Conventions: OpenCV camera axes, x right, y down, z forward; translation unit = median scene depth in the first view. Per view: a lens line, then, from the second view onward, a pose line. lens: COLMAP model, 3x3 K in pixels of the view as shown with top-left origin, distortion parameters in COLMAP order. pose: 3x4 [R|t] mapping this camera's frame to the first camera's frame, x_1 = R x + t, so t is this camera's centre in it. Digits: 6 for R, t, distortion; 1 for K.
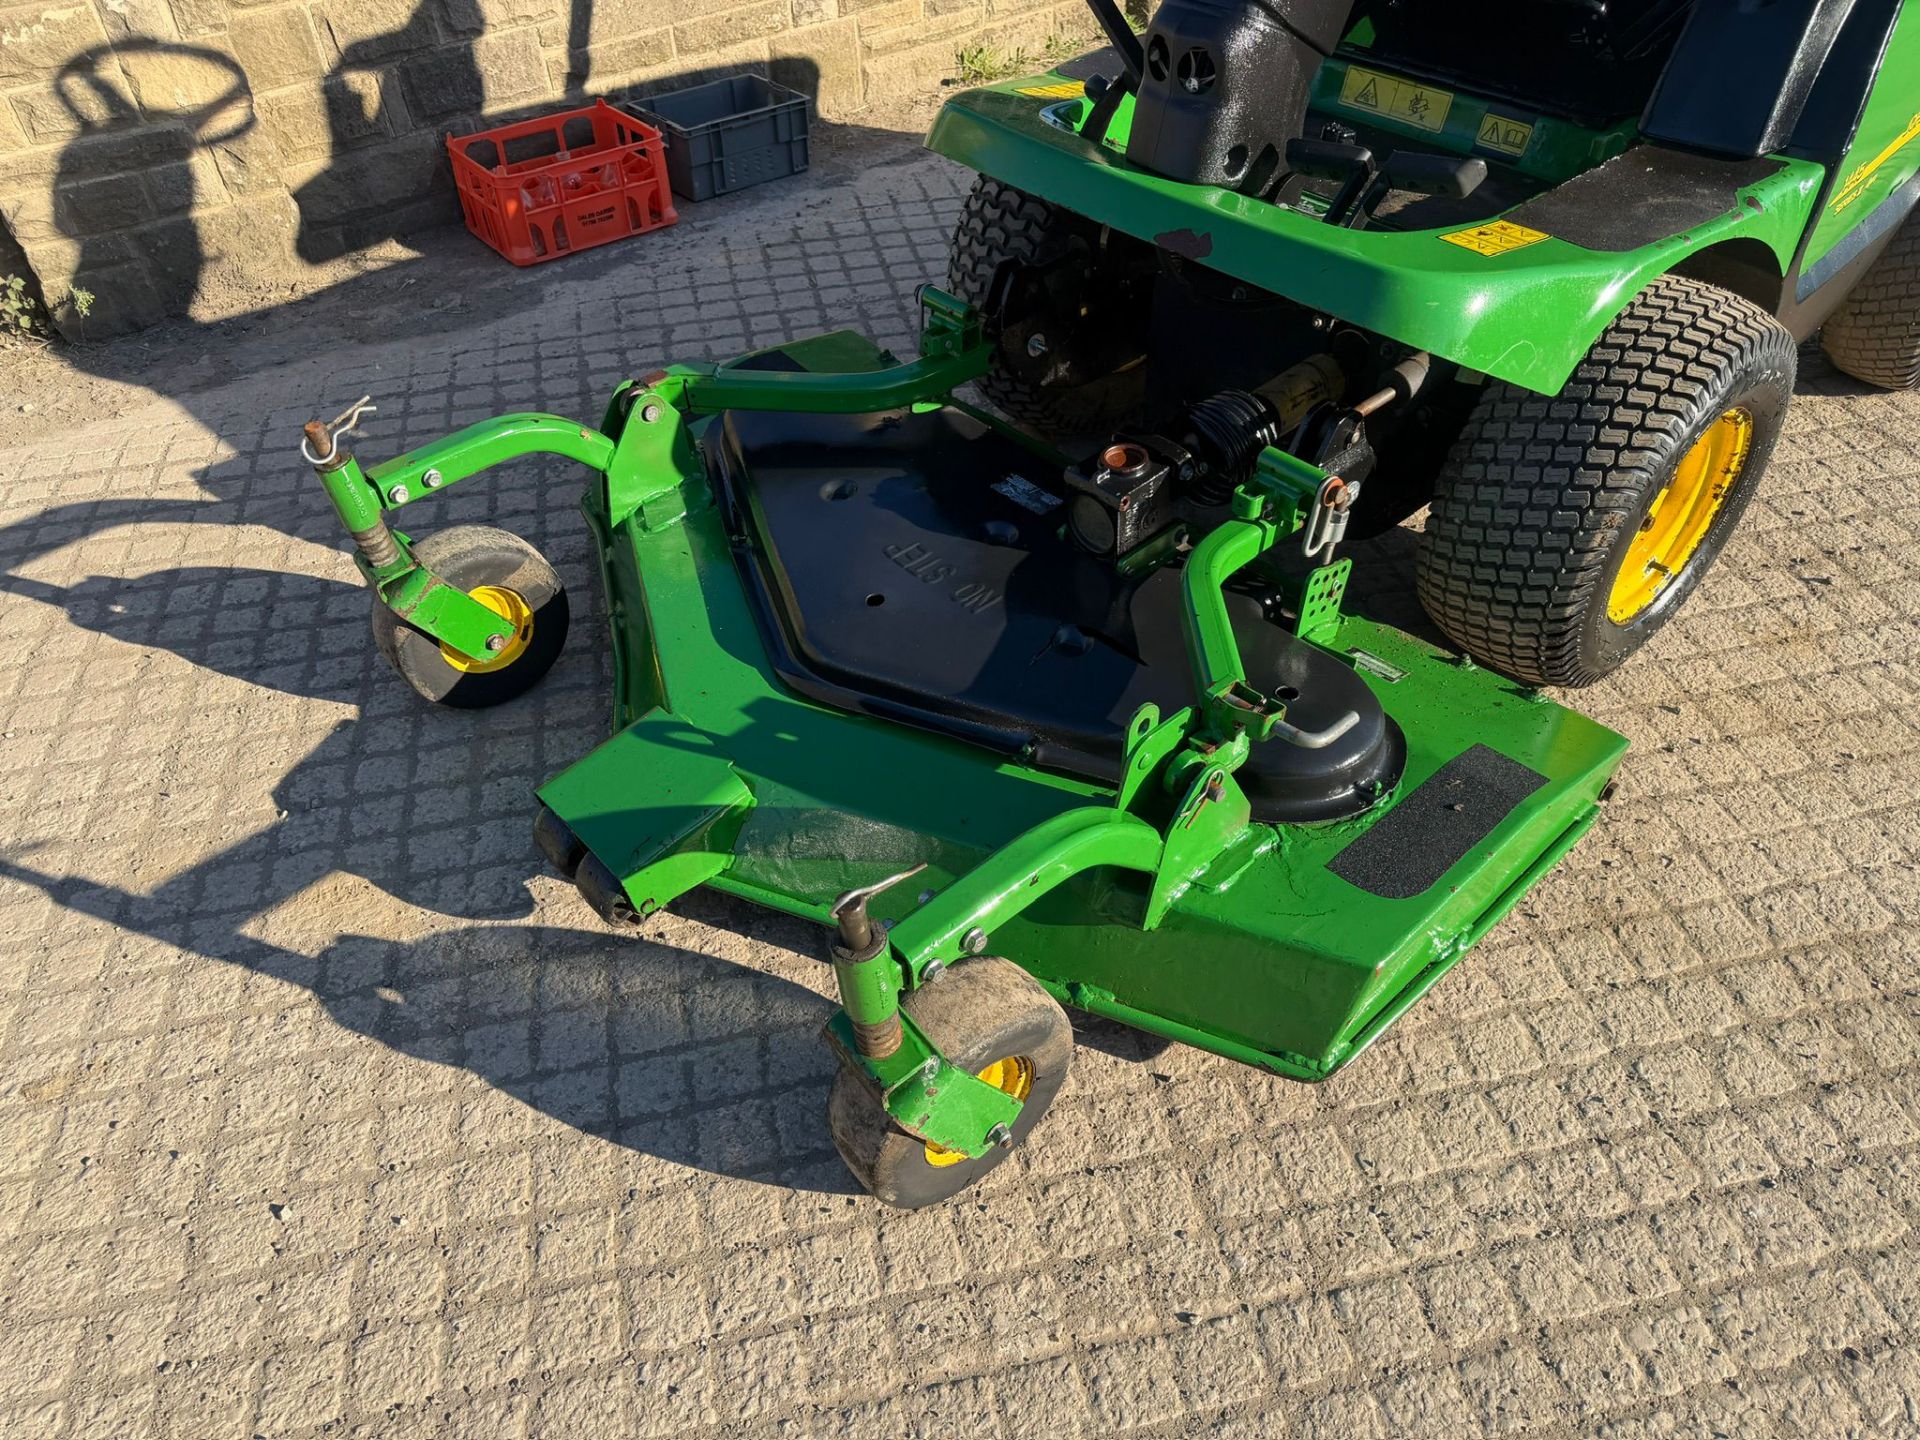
lens RADIAL K [[1373.3, 0, 965.9], [0, 1373.3, 725.6], [0, 0, 1]] dist [0.002419, -0.000552]
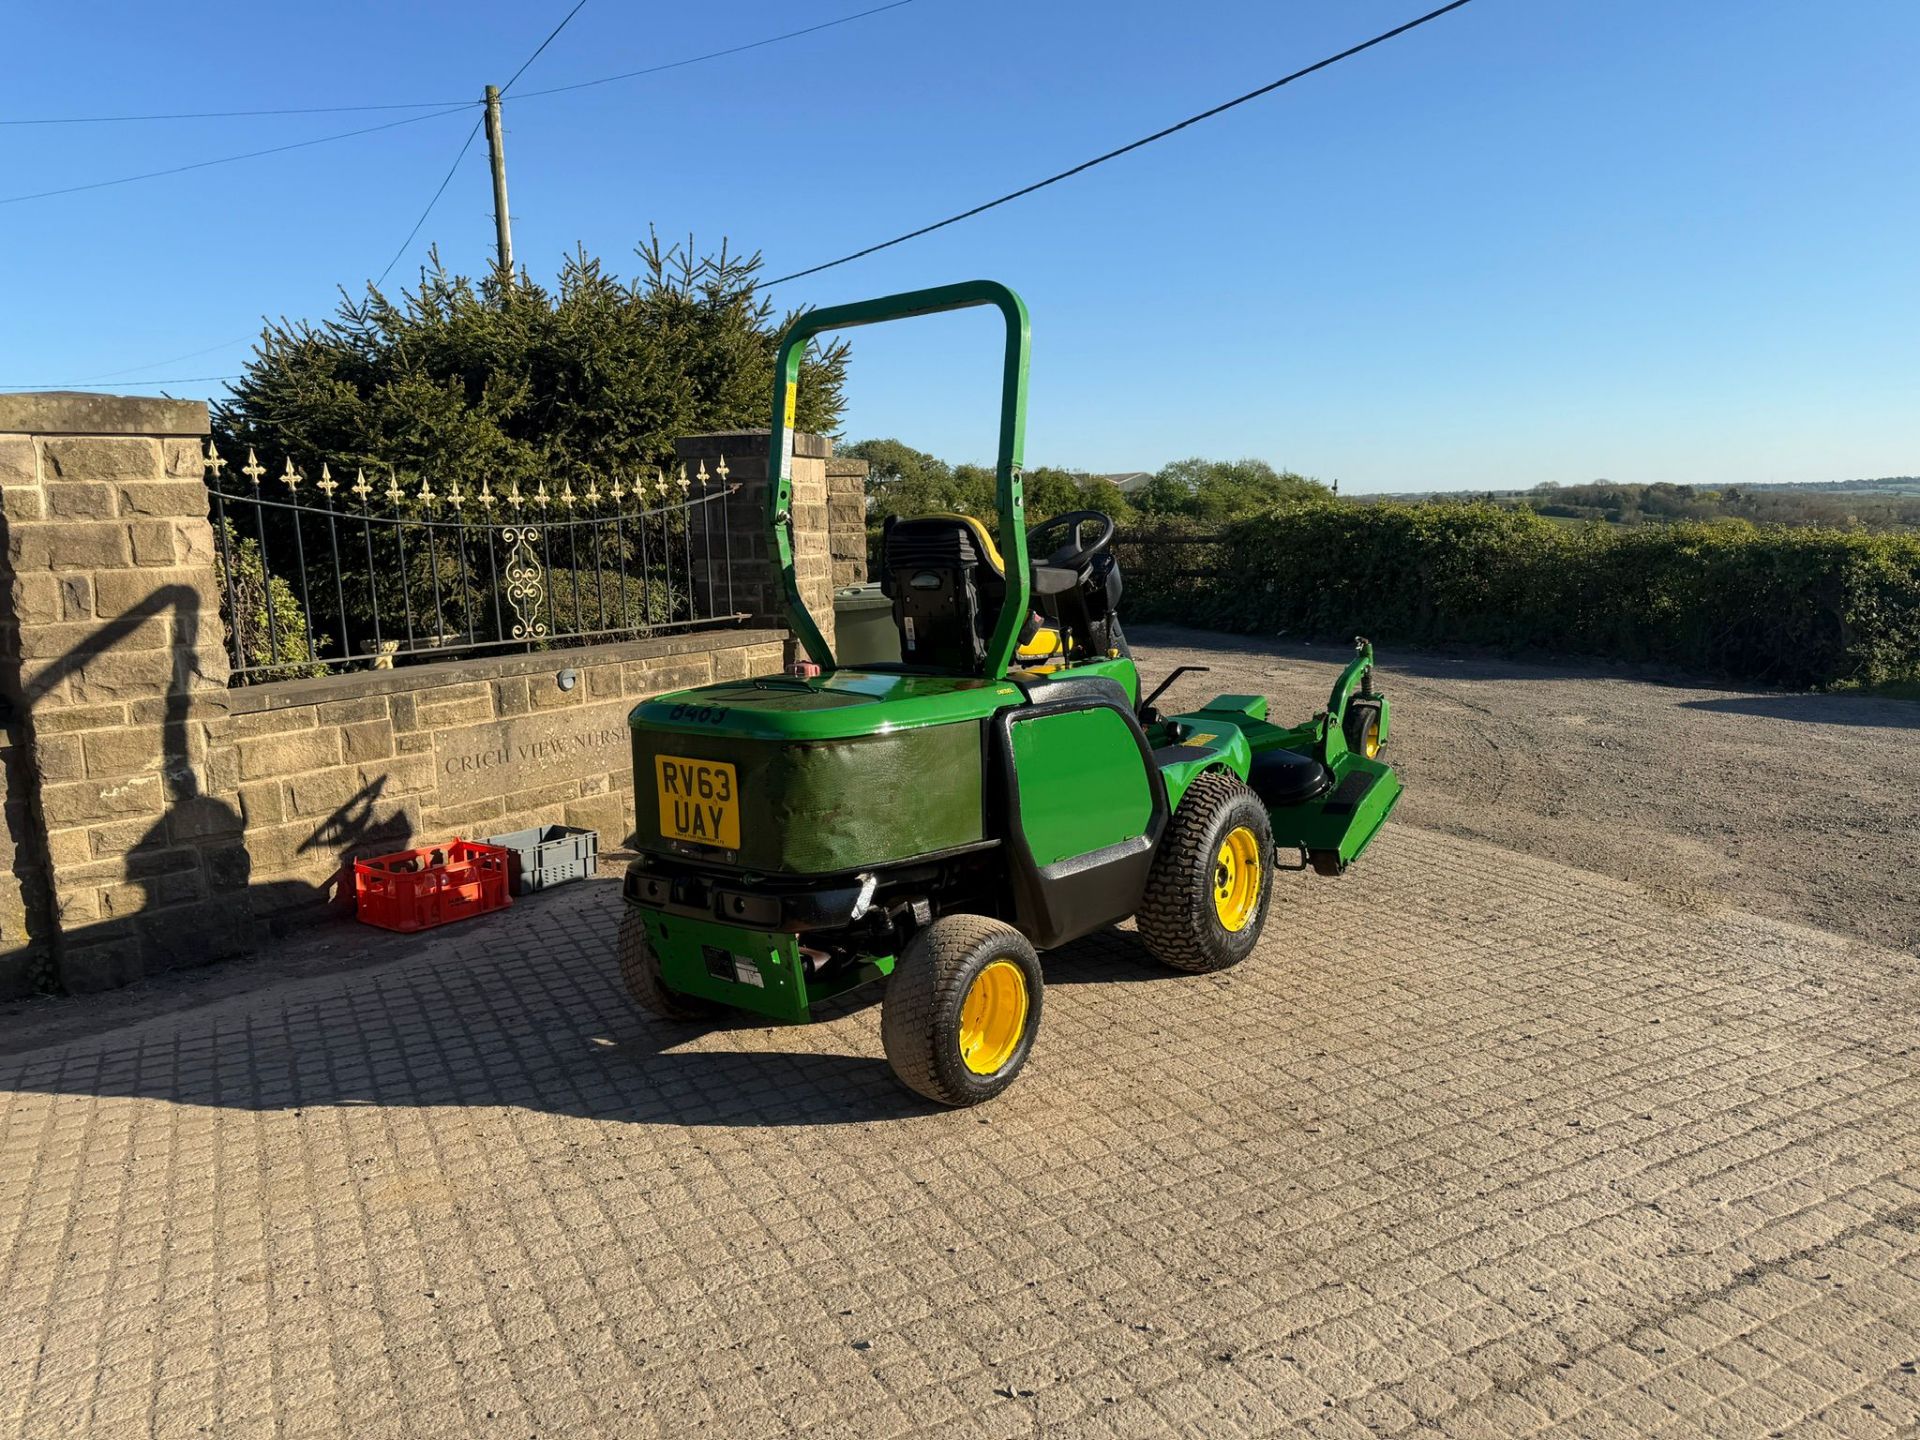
lens RADIAL K [[1358.8, 0, 960.0], [0, 1358.8, 720.0], [0, 0, 1]] dist [0.059756, -0.069266]
pose [[0.964564, -0.030609, 0.262069, -0.155917], [0.171893, 0.826445, -0.536136, 0.425423], [-0.200175, 0.562185, 0.802420, -0.487764]]
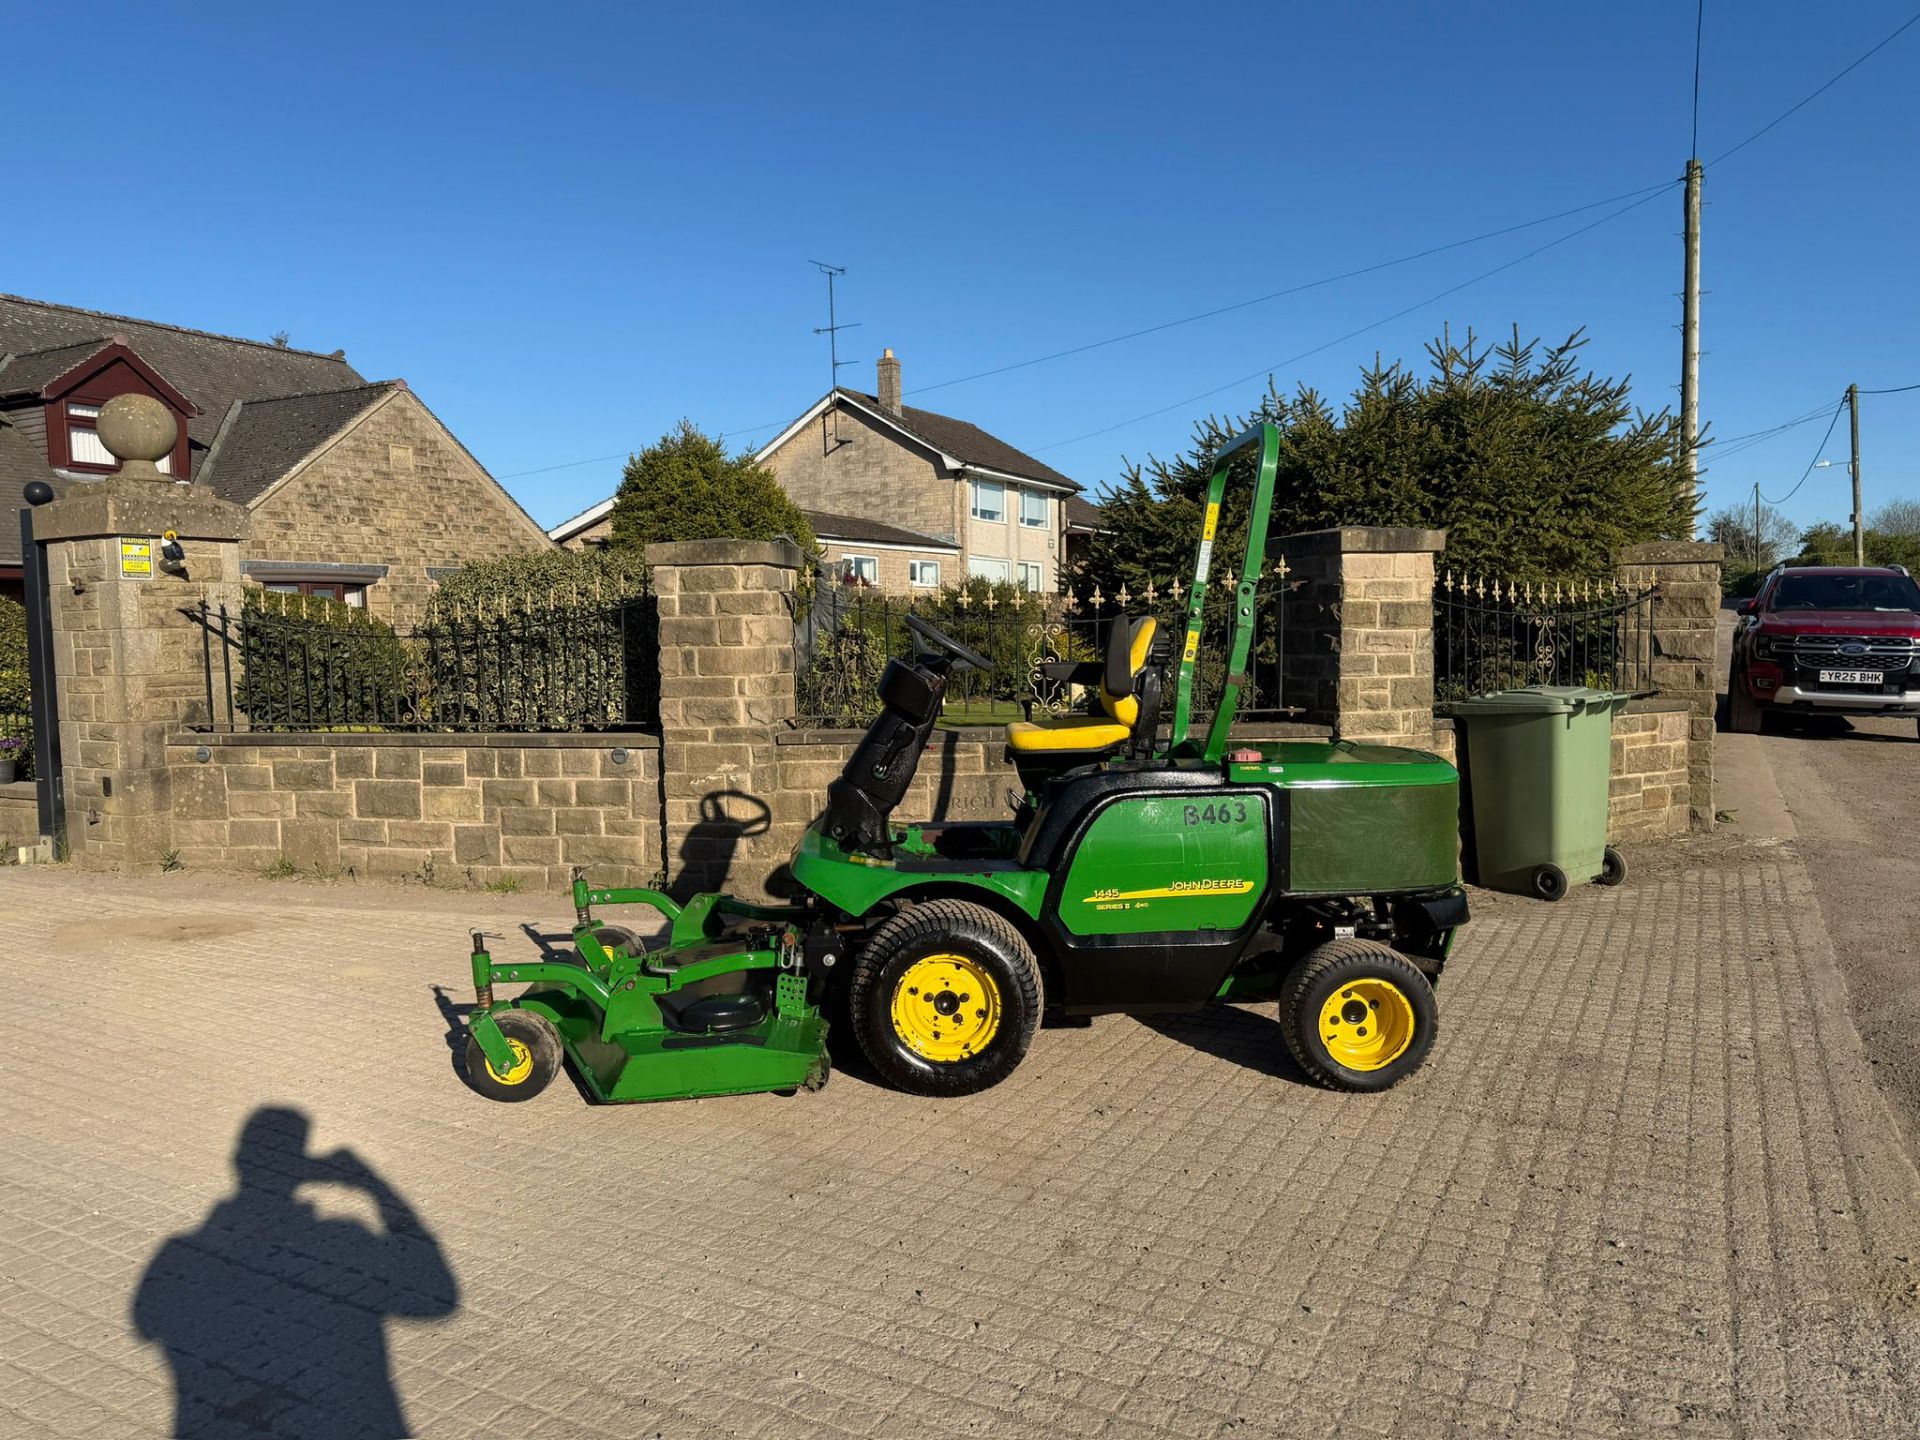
lens RADIAL K [[1356.1, 0, 965.3], [0, 1356.1, 736.1], [0, 0, 1]] dist [0.085278, -0.104973]
pose [[0.751445, 0.076154, -0.655386, 1.298680], [-0.452149, 0.782842, -0.427456, 0.278075], [0.480512, 0.617542, 0.622696, -0.378408]]
